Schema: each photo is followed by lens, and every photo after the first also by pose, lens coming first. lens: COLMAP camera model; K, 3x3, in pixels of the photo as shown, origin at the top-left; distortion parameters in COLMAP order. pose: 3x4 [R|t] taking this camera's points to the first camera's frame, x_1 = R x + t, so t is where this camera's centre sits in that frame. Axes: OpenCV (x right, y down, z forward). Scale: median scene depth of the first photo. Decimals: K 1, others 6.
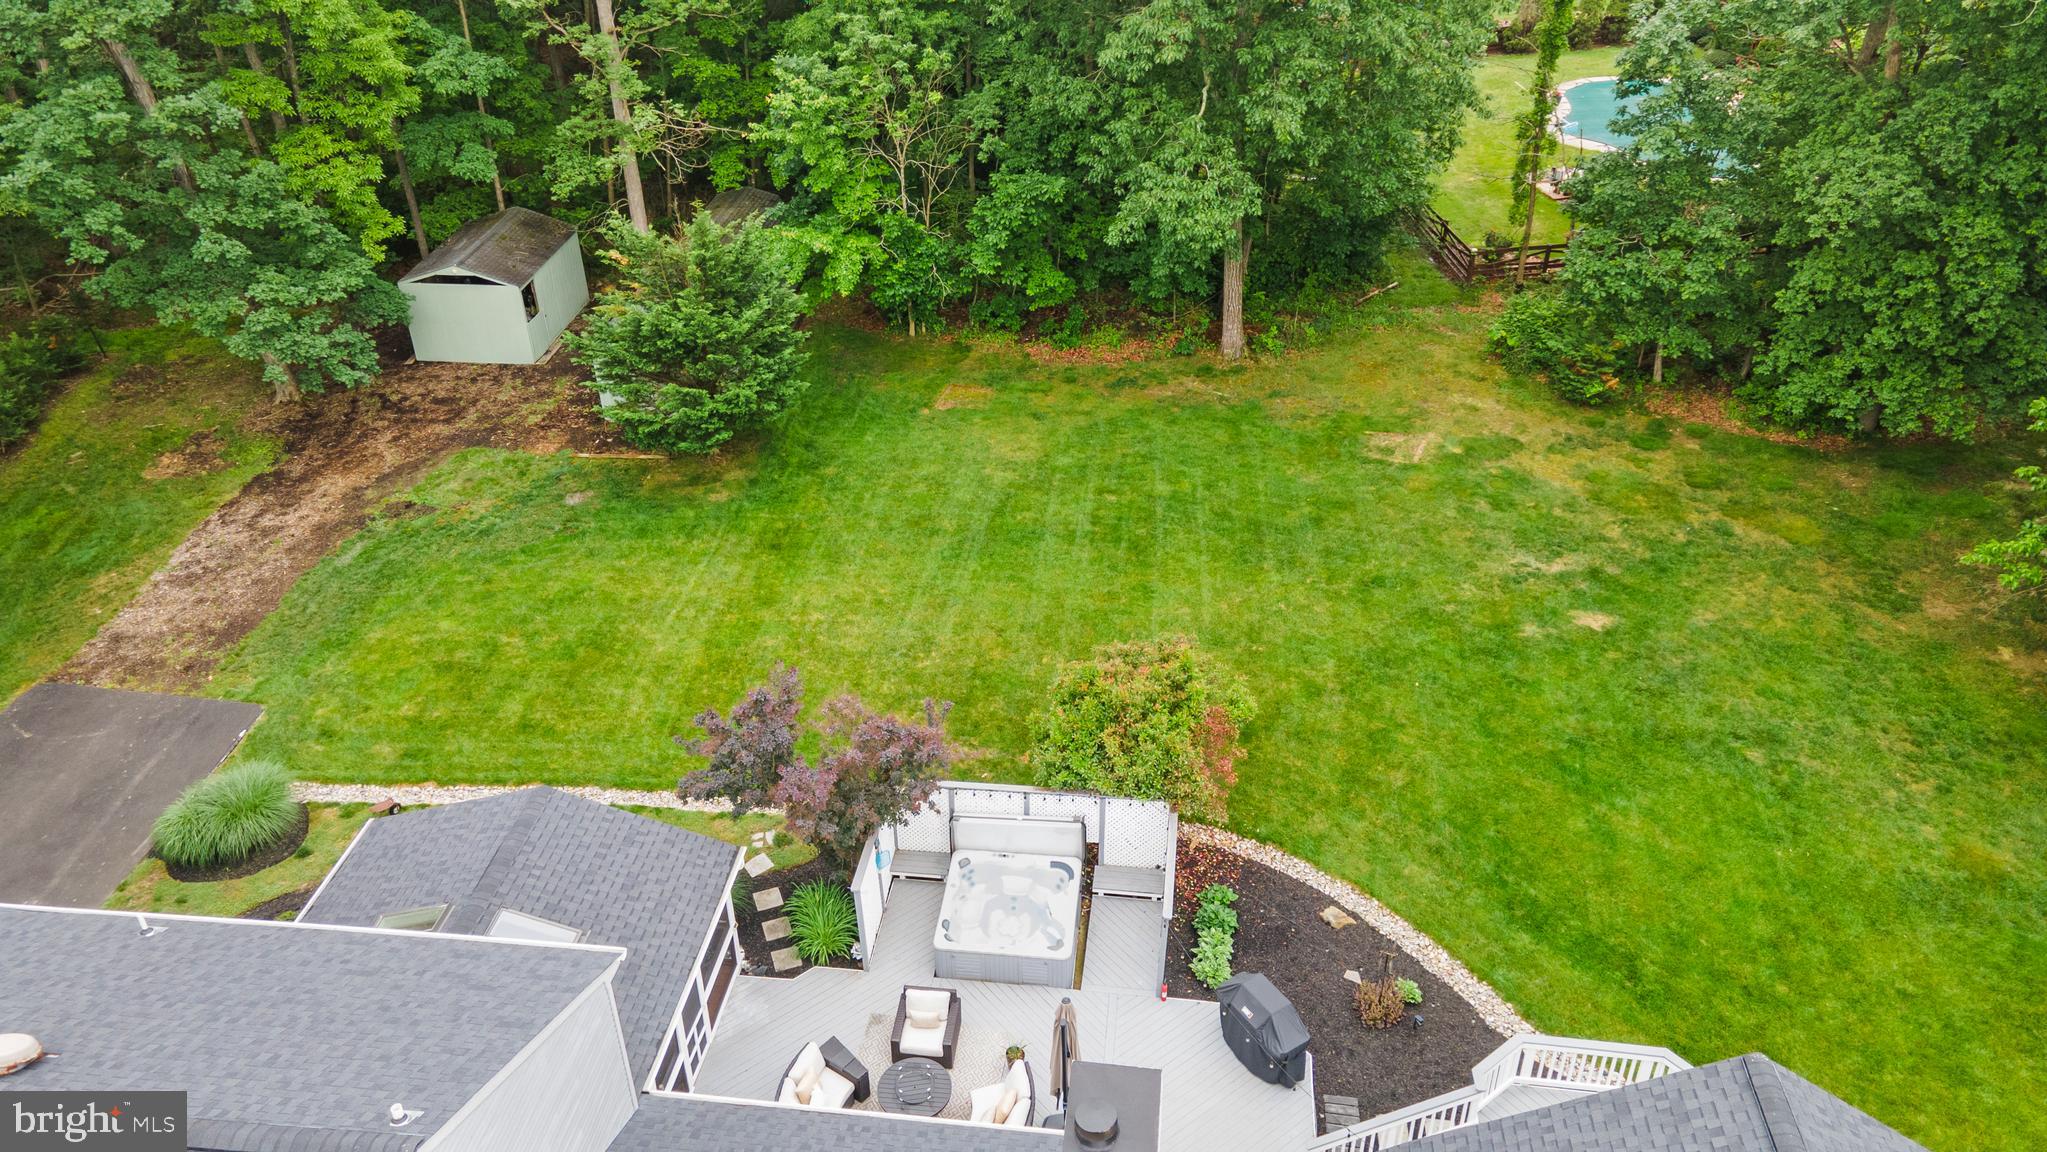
lens RADIAL K [[1469.7, 0, 1026.5], [0, 1469.7, 574.4], [0, 0, 1]] dist [0.033326, 0.009231]
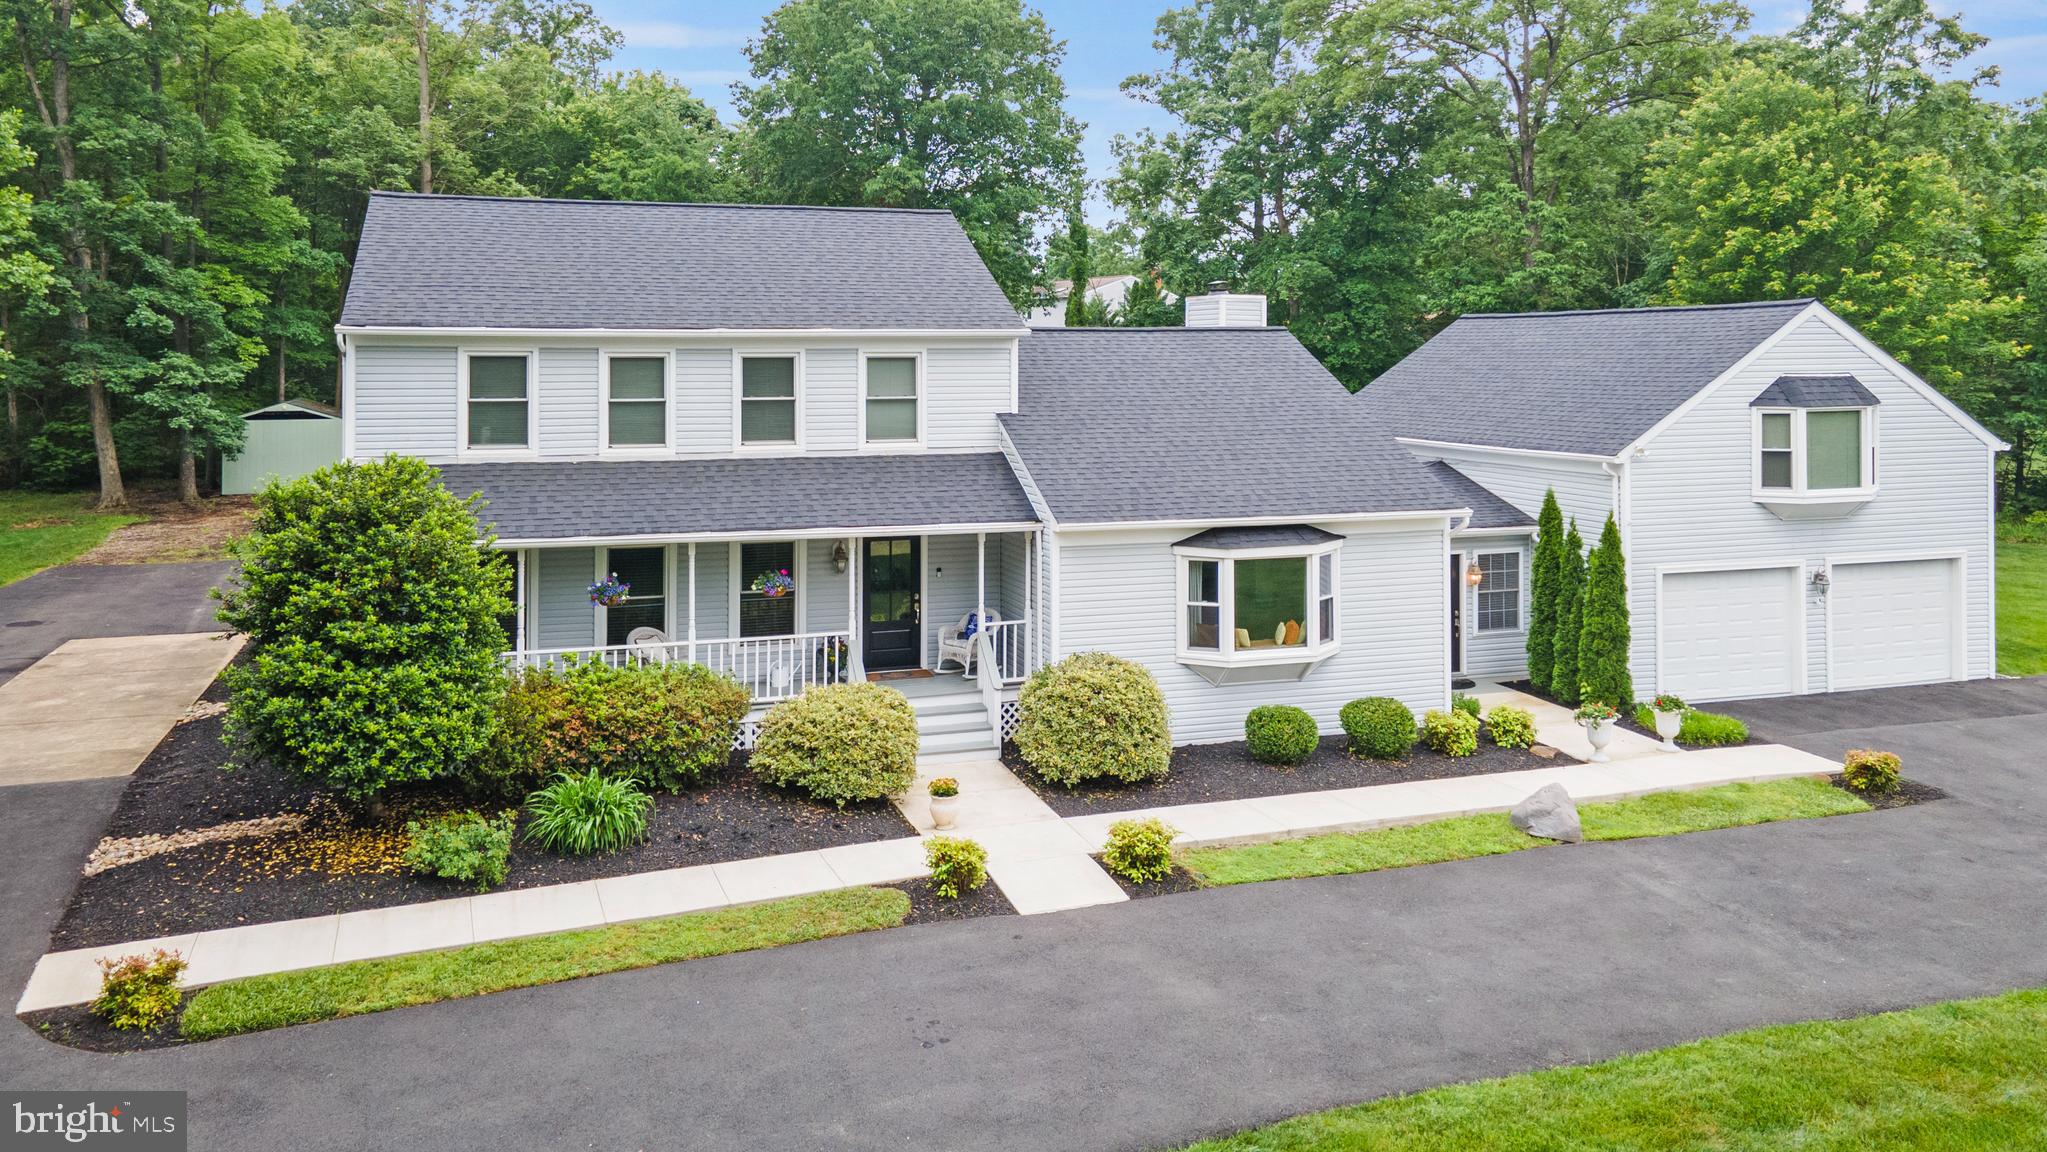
lens RADIAL K [[1540.5, 0, 1022.3], [0, 1540.5, 349.8], [0, 0, 1]] dist [0.024877, 0.003623]
pose [[0.909338, 0.008799, 0.415964, -0.406447], [0.222218, 0.834957, -0.503453, 0.553755], [-0.351742, 0.550244, 0.757303, -0.165950]]
